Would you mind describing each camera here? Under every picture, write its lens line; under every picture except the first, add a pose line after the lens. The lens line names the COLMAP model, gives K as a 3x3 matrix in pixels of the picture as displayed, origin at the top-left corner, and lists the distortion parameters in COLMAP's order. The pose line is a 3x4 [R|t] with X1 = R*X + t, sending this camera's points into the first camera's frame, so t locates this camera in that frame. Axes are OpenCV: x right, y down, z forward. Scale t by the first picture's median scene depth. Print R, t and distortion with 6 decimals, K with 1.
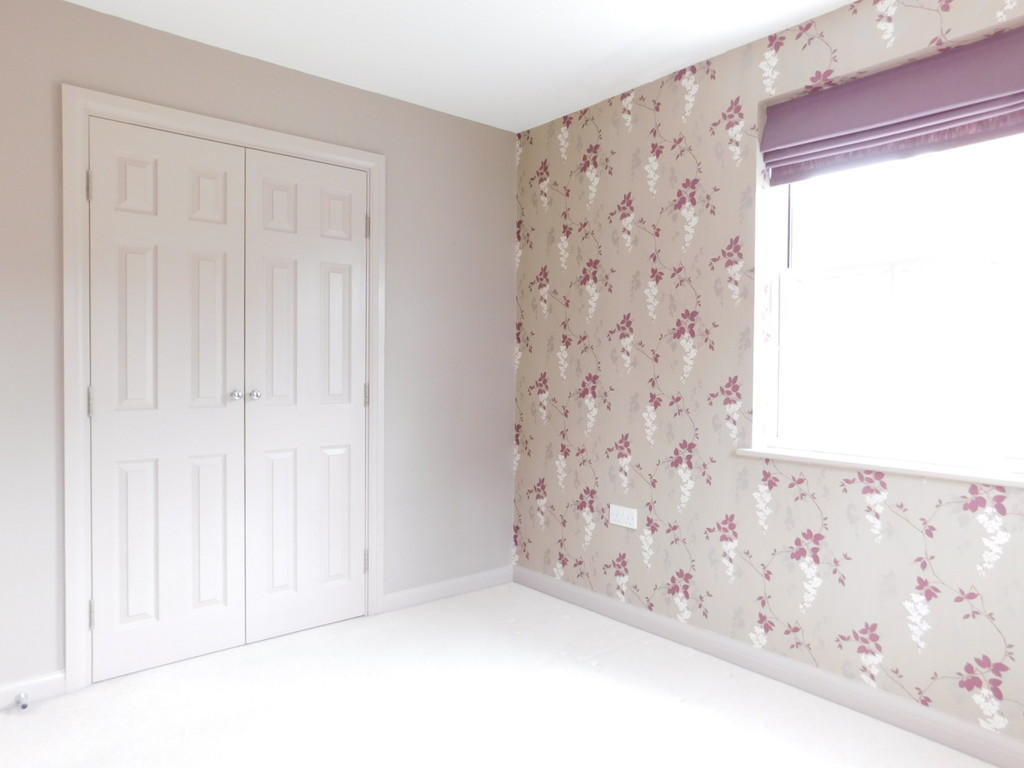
lens RADIAL K [[684.7, 0, 512.0], [0, 684.7, 384.0], [0, 0, 1]] dist [-0.052336, 0.065124]
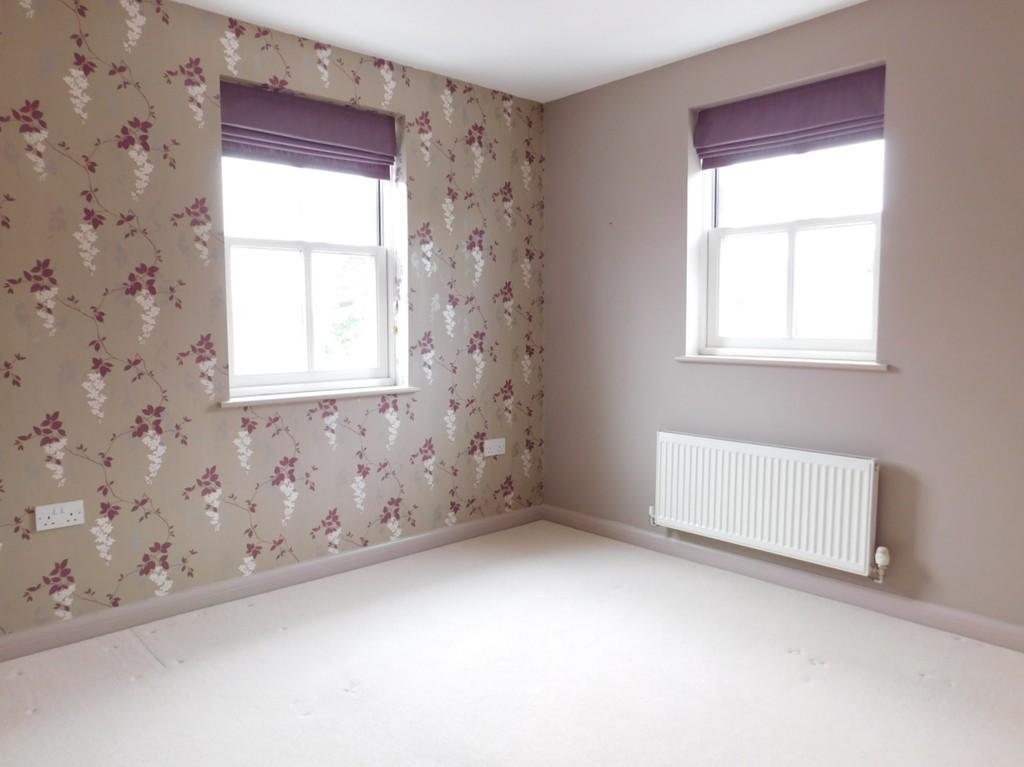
lens RADIAL K [[684.7, 0, 512.0], [0, 684.7, 383.5], [0, 0, 1]] dist [-0.052336, 0.065124]
pose [[-0.009493, -0.097935, 0.995148, -0.731573], [0.034379, 0.994572, 0.098206, -0.022907], [-0.999364, 0.035144, -0.006075, 0.557612]]
